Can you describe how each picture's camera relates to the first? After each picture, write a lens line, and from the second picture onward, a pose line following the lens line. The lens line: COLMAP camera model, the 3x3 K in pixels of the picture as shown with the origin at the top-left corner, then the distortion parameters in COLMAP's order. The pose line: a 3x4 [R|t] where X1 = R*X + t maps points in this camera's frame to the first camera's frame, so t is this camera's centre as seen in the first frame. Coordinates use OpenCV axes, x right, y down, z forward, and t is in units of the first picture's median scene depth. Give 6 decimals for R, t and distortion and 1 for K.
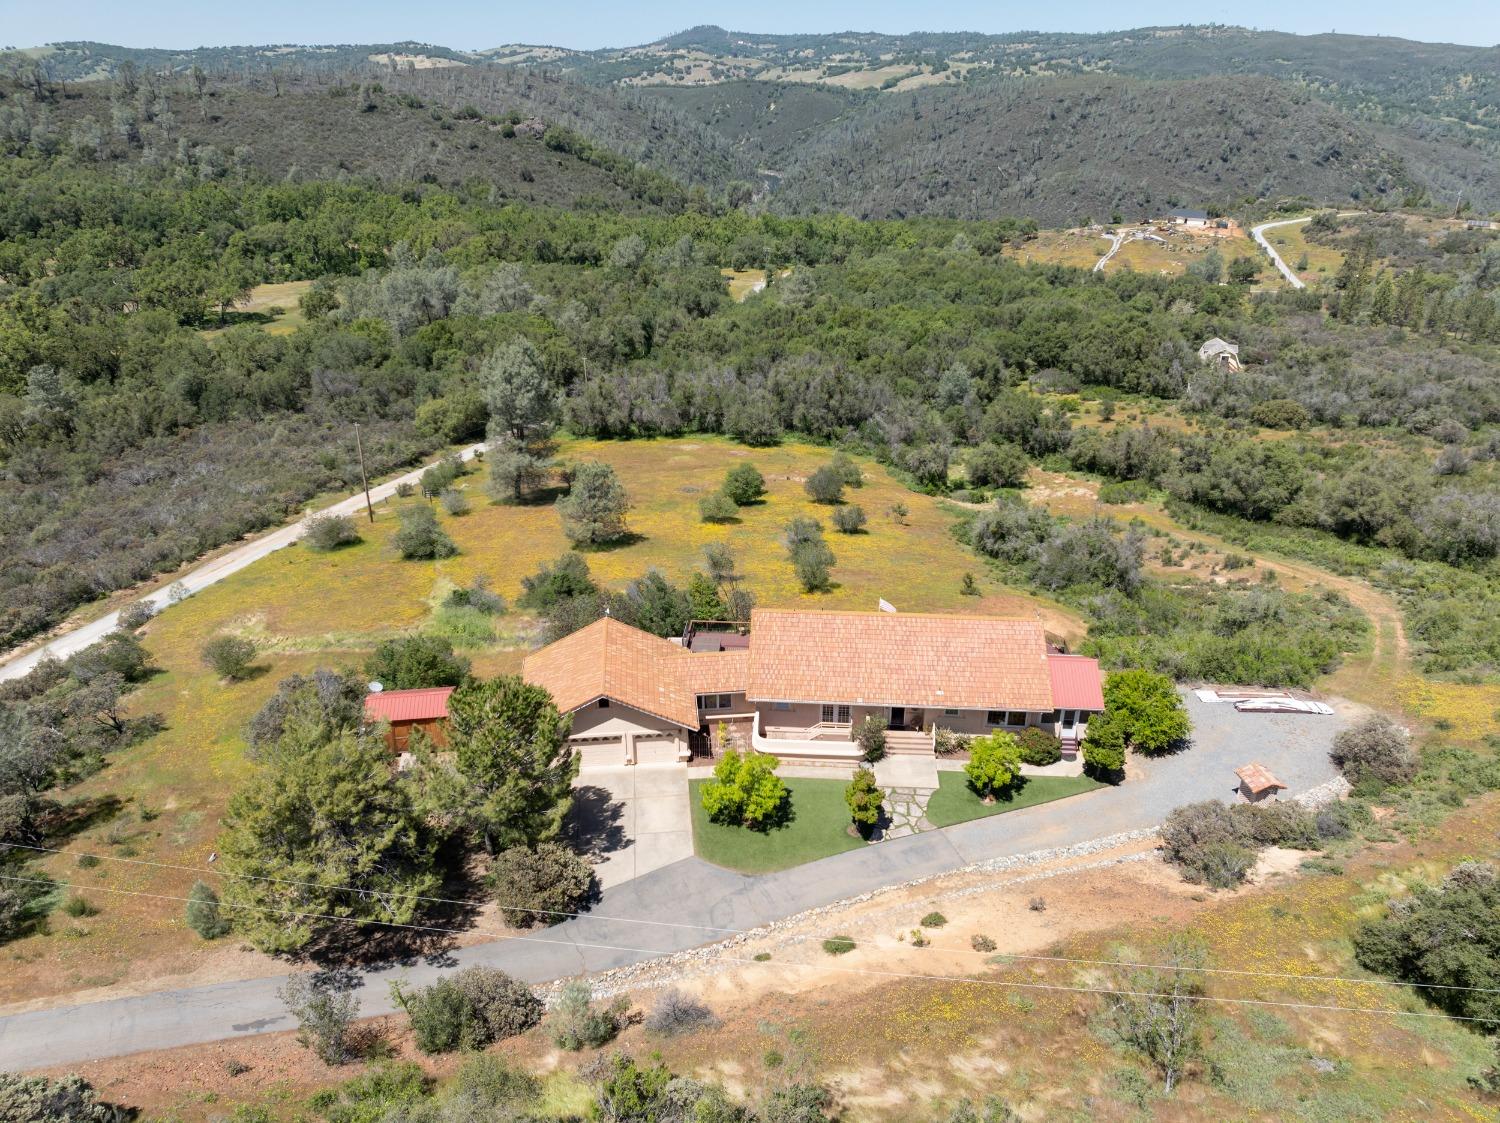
lens RADIAL K [[1048.4, 0, 752.8], [0, 1048.4, 560.9], [0, 0, 1]] dist [-0.051526, 0.020520]
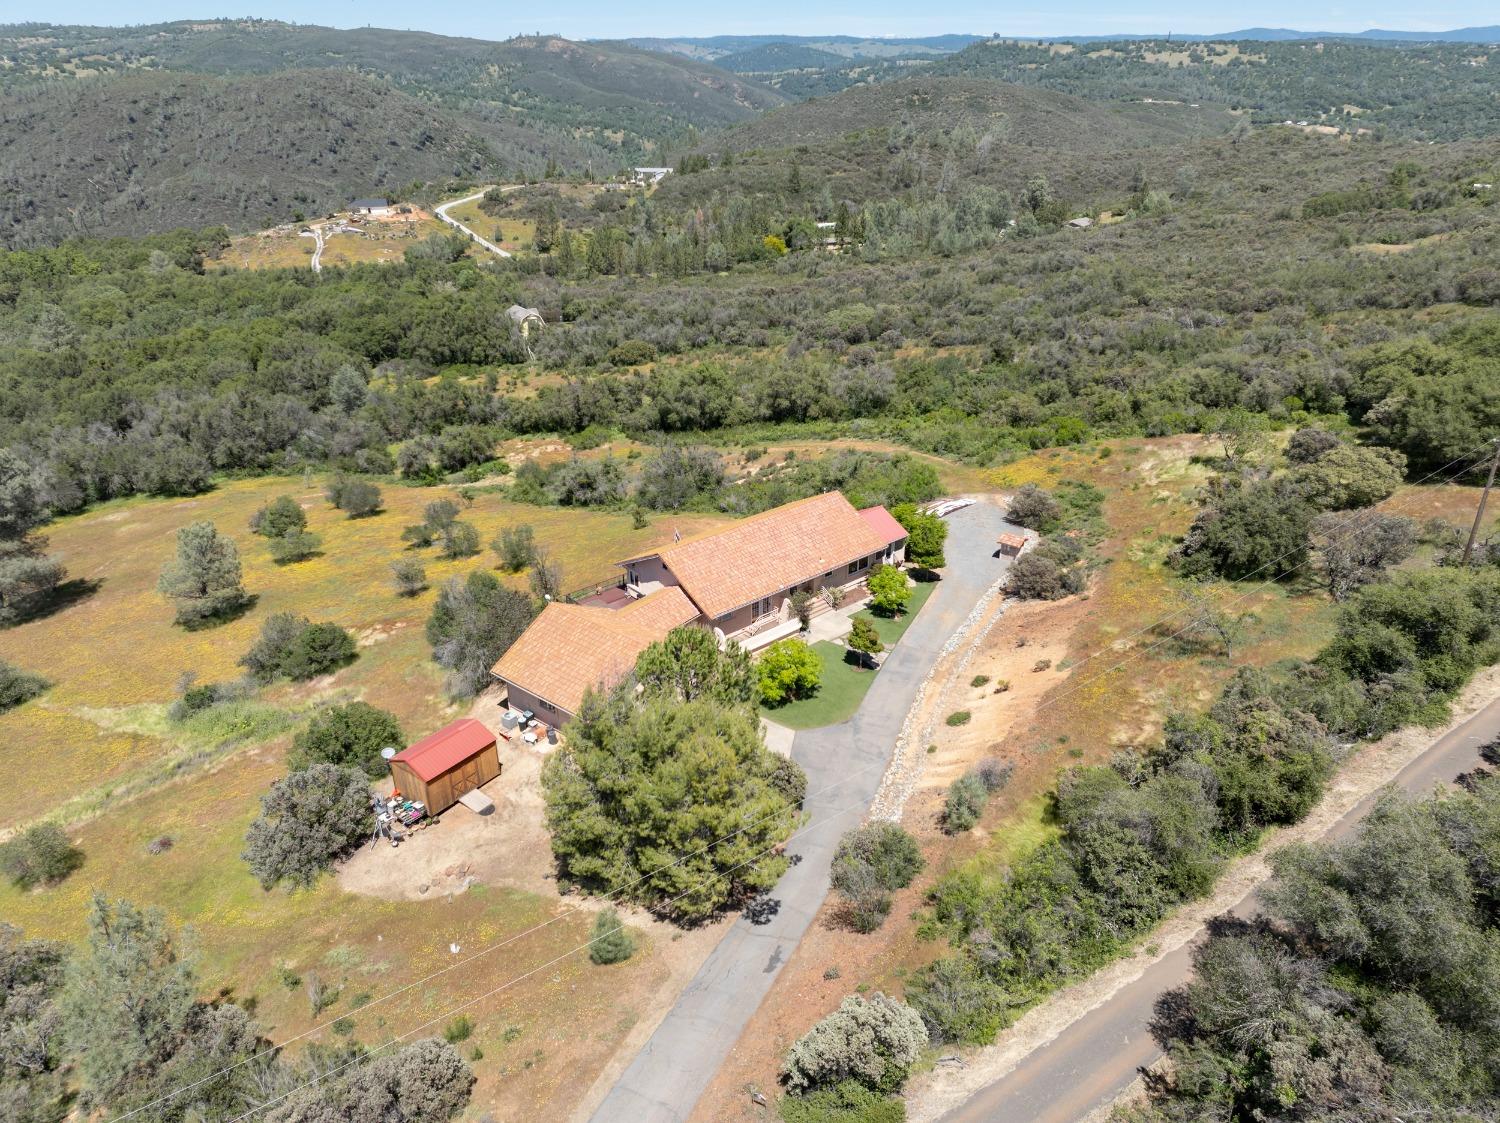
lens RADIAL K [[1048.4, 0, 761.4], [0, 1048.4, 559.5], [0, 0, 1]] dist [-0.051526, 0.020520]
pose [[0.694102, -0.305221, 0.651968, -0.096219], [0.302733, 0.945450, 0.120318, -0.006867], [-0.653127, 0.113860, 0.748639, 0.013909]]
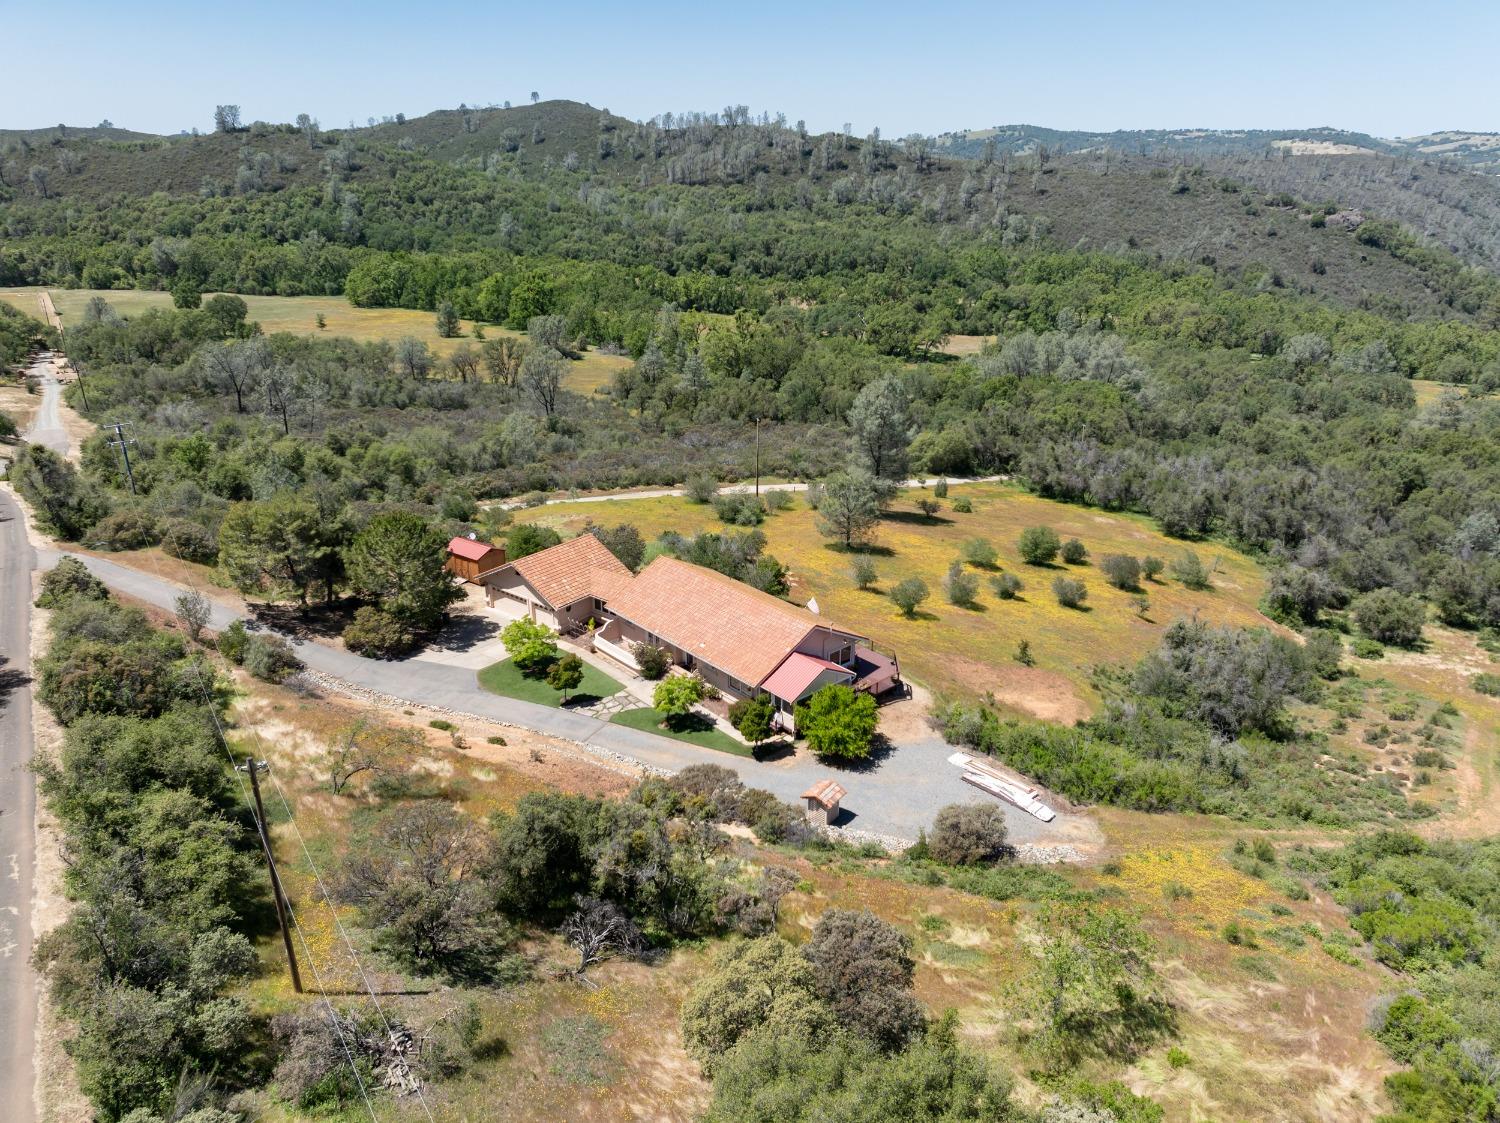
lens RADIAL K [[1048.4, 0, 757.2], [0, 1048.4, 567.5], [0, 0, 1]] dist [-0.051526, 0.020520]
pose [[0.717077, 0.259544, -0.646867, 0.138352], [-0.299992, 0.952647, 0.049679, -0.005745], [0.629130, 0.158431, 0.760983, 0.012379]]
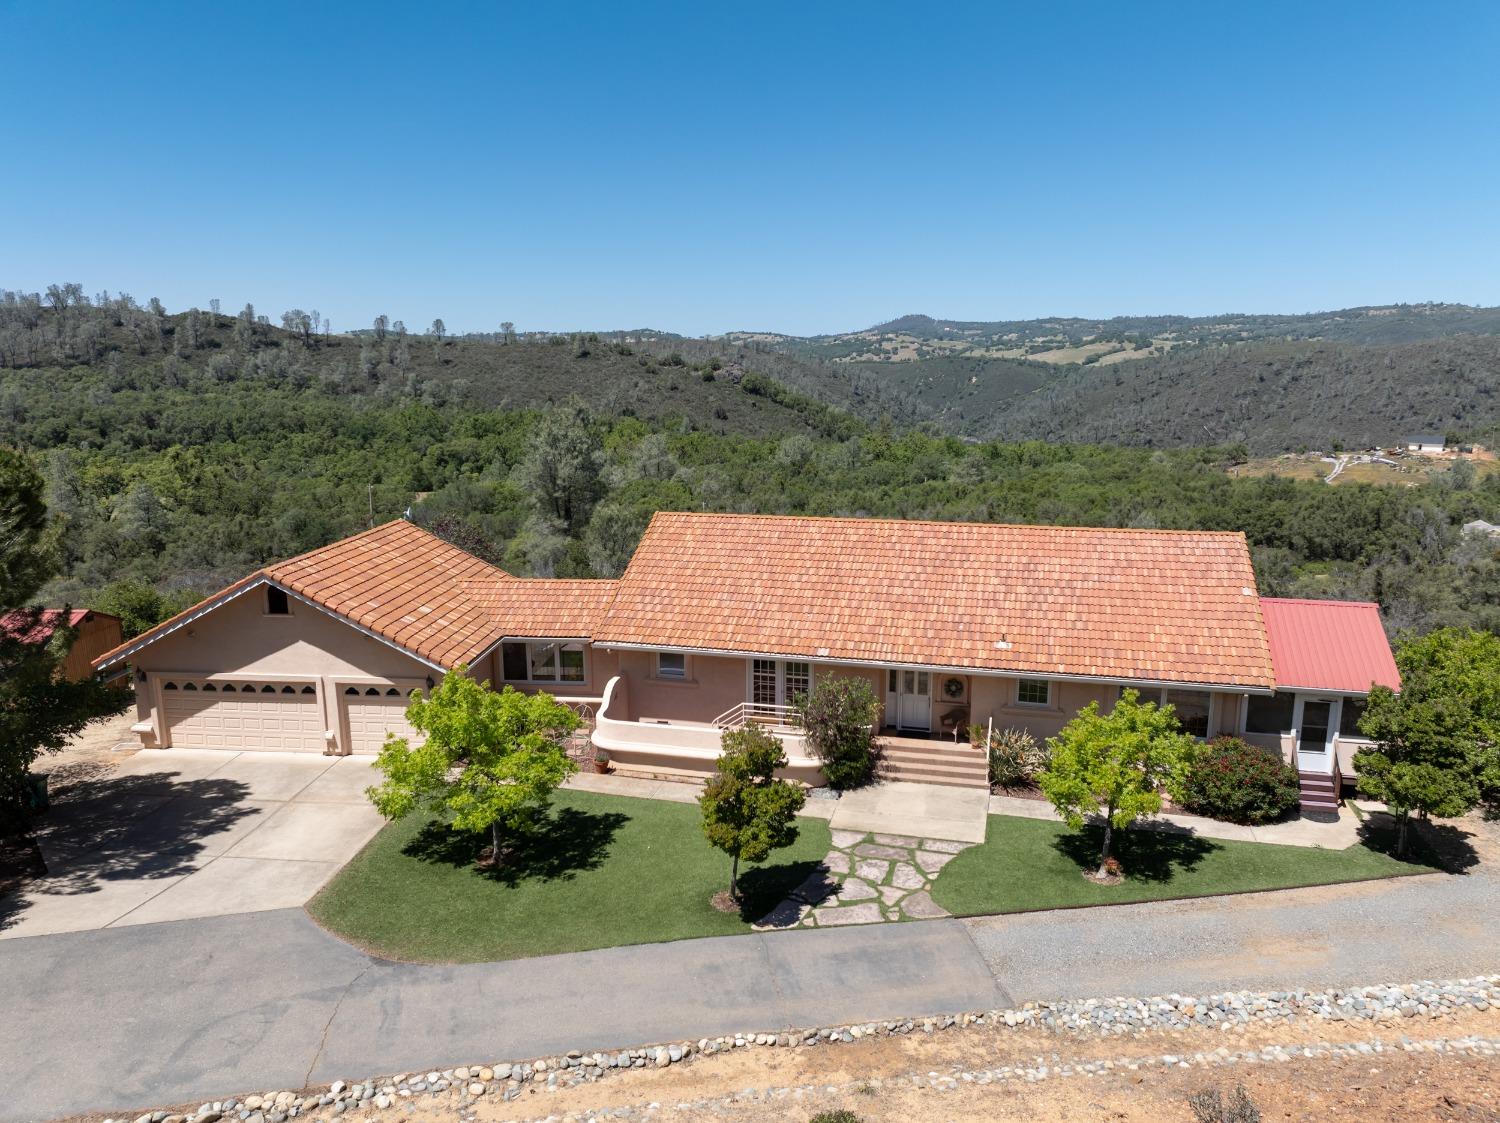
lens RADIAL K [[1048.4, 0, 753.4], [0, 1048.4, 561.8], [0, 0, 1]] dist [-0.051526, 0.020520]
pose [[0.981638, 0.028928, -0.188546, 0.021828], [-0.074656, 0.967850, -0.240193, 0.028702], [0.175535, 0.249858, 0.952238, 0.075860]]
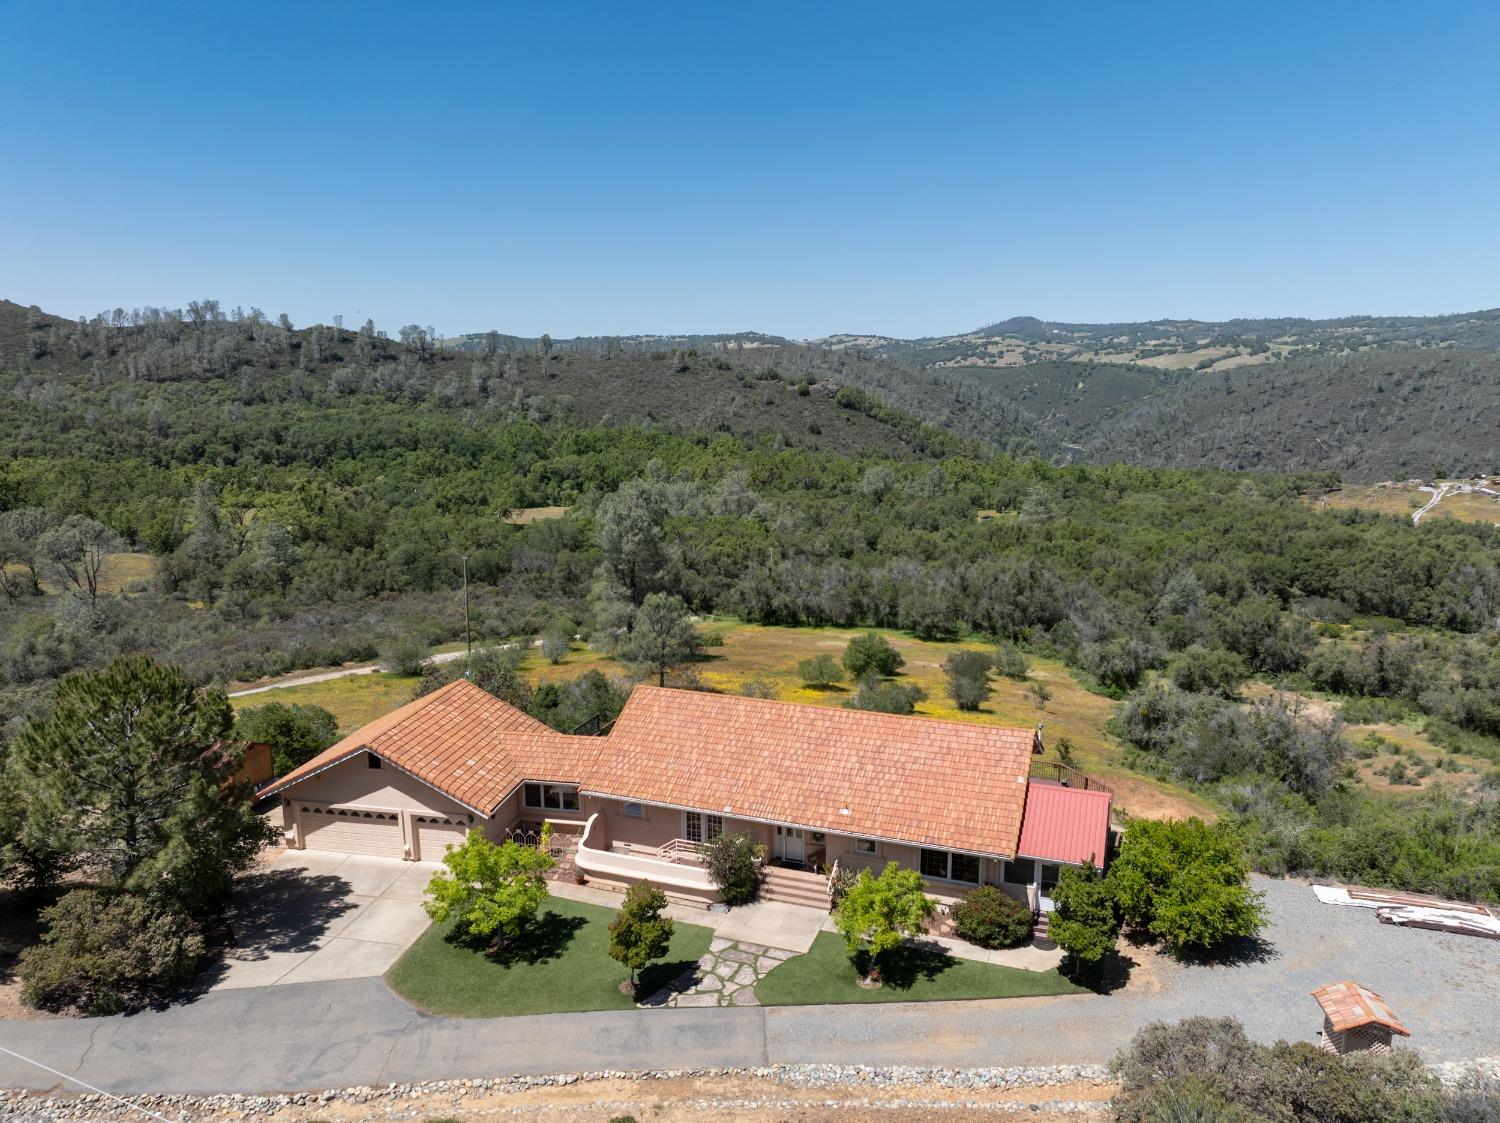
lens RADIAL K [[1048.4, 0, 754.5], [0, 1048.4, 562.2], [0, 0, 1]] dist [-0.051526, 0.020520]
pose [[0.958431, 0.046128, -0.281571, 0.041942], [-0.114518, 0.966062, -0.231539, 0.018449], [0.261335, 0.254159, 0.931186, 0.045860]]
